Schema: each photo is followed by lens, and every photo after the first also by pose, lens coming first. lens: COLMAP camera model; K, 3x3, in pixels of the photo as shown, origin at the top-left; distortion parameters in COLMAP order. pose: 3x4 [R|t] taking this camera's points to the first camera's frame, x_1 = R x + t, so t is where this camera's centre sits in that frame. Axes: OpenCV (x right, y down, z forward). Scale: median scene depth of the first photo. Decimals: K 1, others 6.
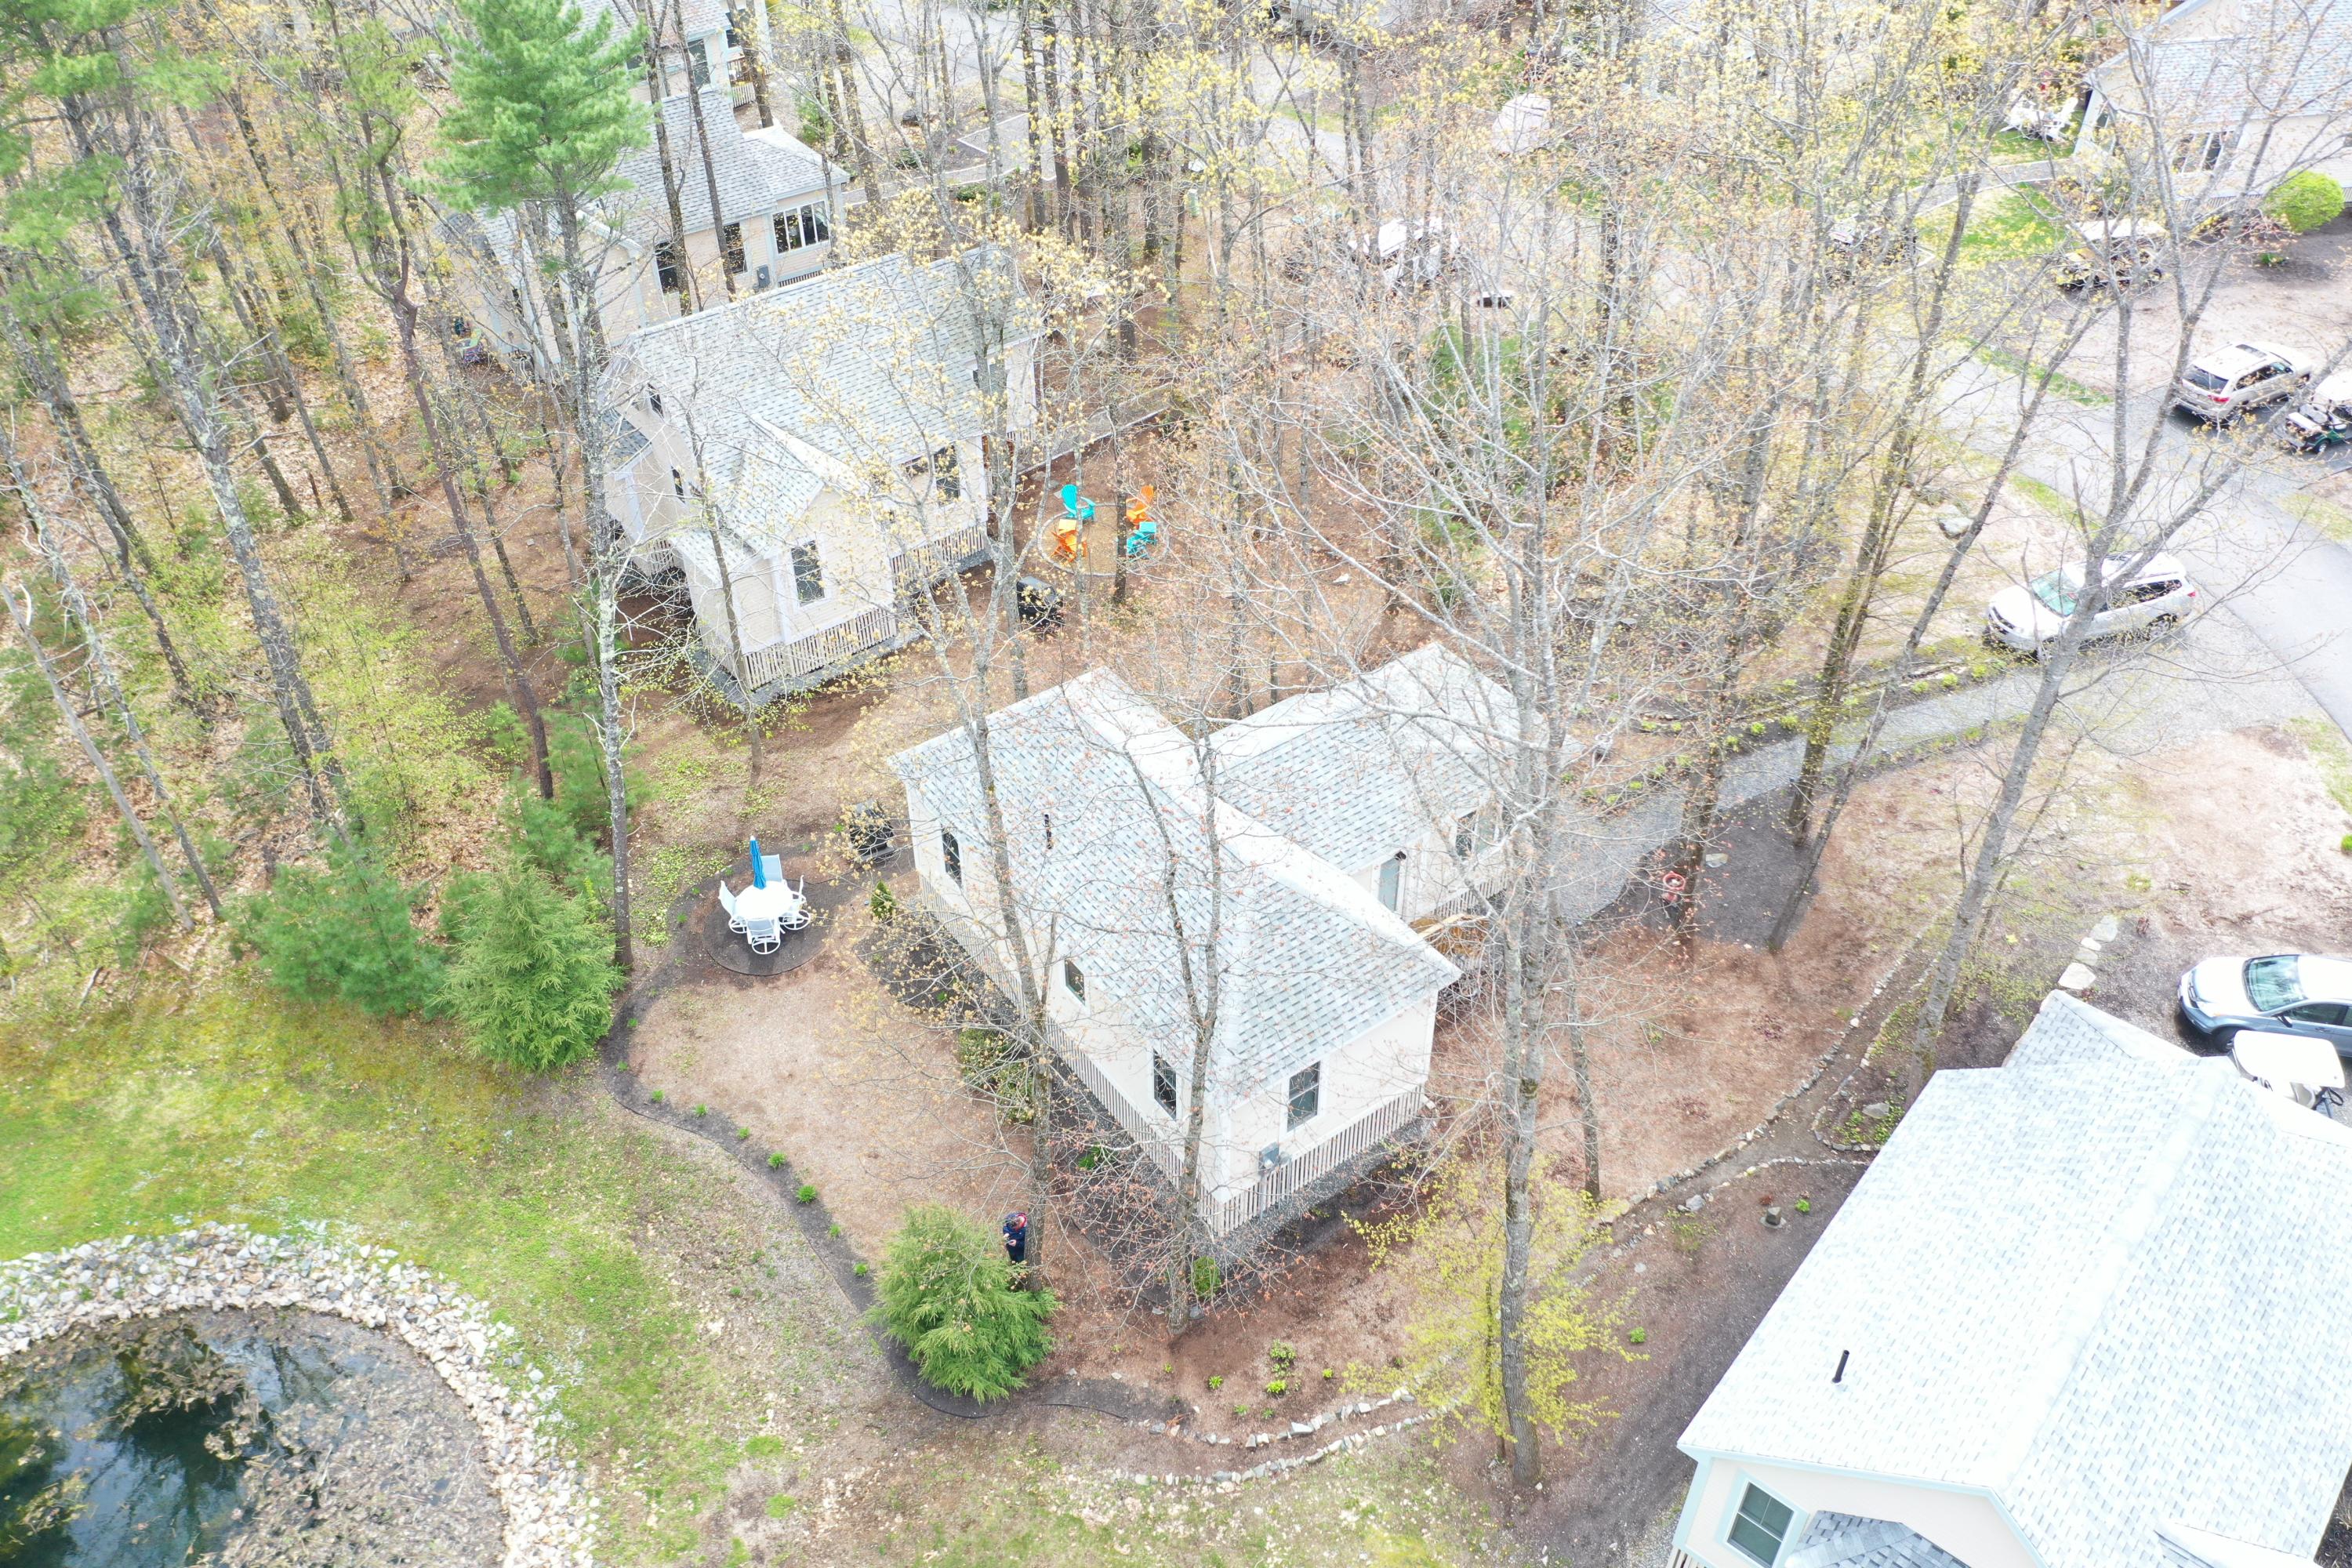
lens RADIAL K [[1855.1, 0, 1176.0], [0, 1855.1, 784.0], [0, 0, 1]] dist [0.004133, -0.006625]
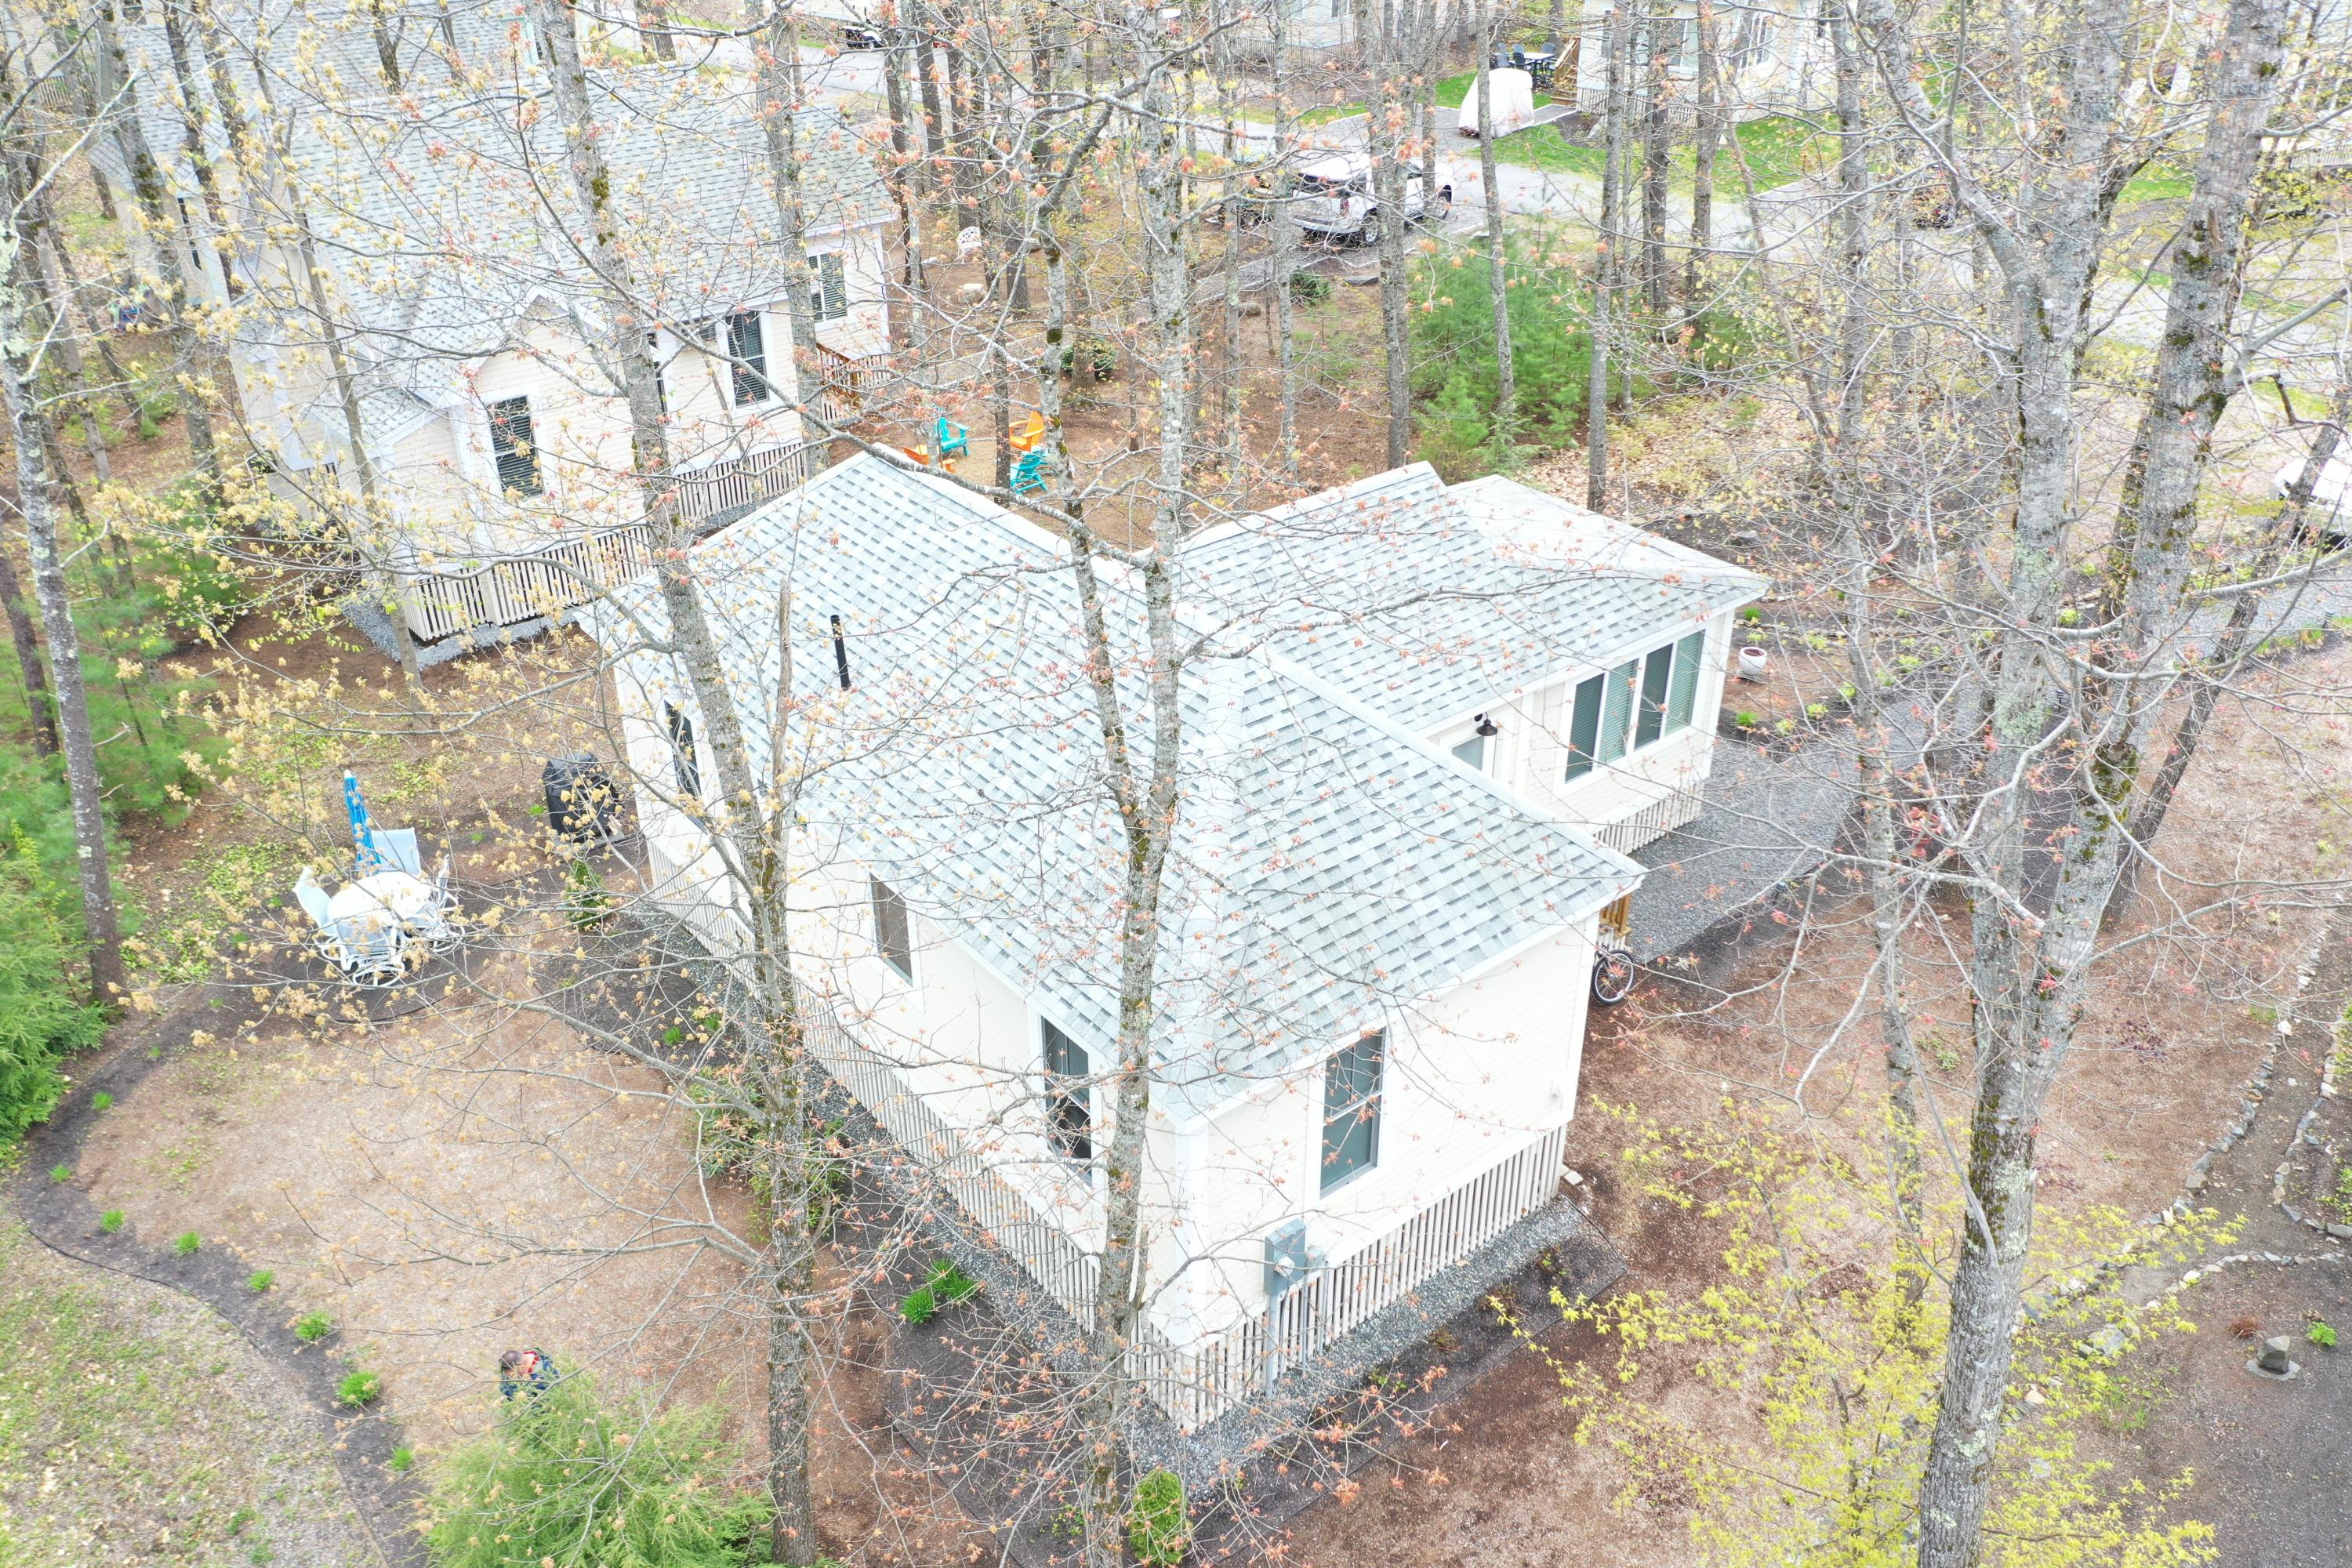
lens RADIAL K [[1855.1, 0, 1176.0], [0, 1855.1, 784.0], [0, 0, 1]] dist [0.004133, -0.006625]
pose [[0.998841, -0.022206, 0.042701, 0.003500], [0.029133, 0.985163, -0.169130, 0.148896], [-0.038312, 0.170178, 0.984668, 0.463665]]
